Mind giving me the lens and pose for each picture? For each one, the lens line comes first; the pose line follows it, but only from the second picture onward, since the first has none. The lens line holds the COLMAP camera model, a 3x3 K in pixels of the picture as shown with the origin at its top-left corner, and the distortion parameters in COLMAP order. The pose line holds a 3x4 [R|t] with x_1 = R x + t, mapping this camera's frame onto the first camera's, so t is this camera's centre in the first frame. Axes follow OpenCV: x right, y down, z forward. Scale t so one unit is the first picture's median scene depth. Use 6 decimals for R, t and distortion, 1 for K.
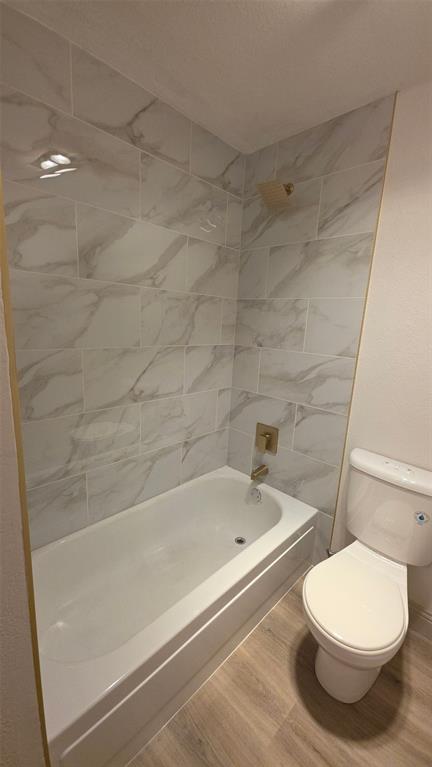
lens RADIAL K [[308.0, 0, 213.4], [0, 308.0, 385.9], [0, 0, 1]] dist [0.000878, -0.000648]
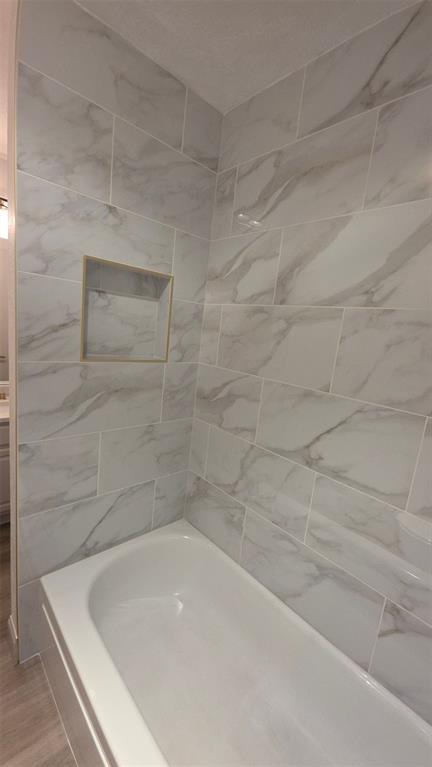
lens RADIAL K [[308.0, 0, 216.7], [0, 308.0, 378.9], [0, 0, 1]] dist [0.000878, -0.000648]
pose [[-0.042423, 0.116030, -0.992339, 0.486072], [-0.302632, 0.945080, 0.123442, -0.179923], [0.952163, 0.305551, -0.004979, 0.816786]]
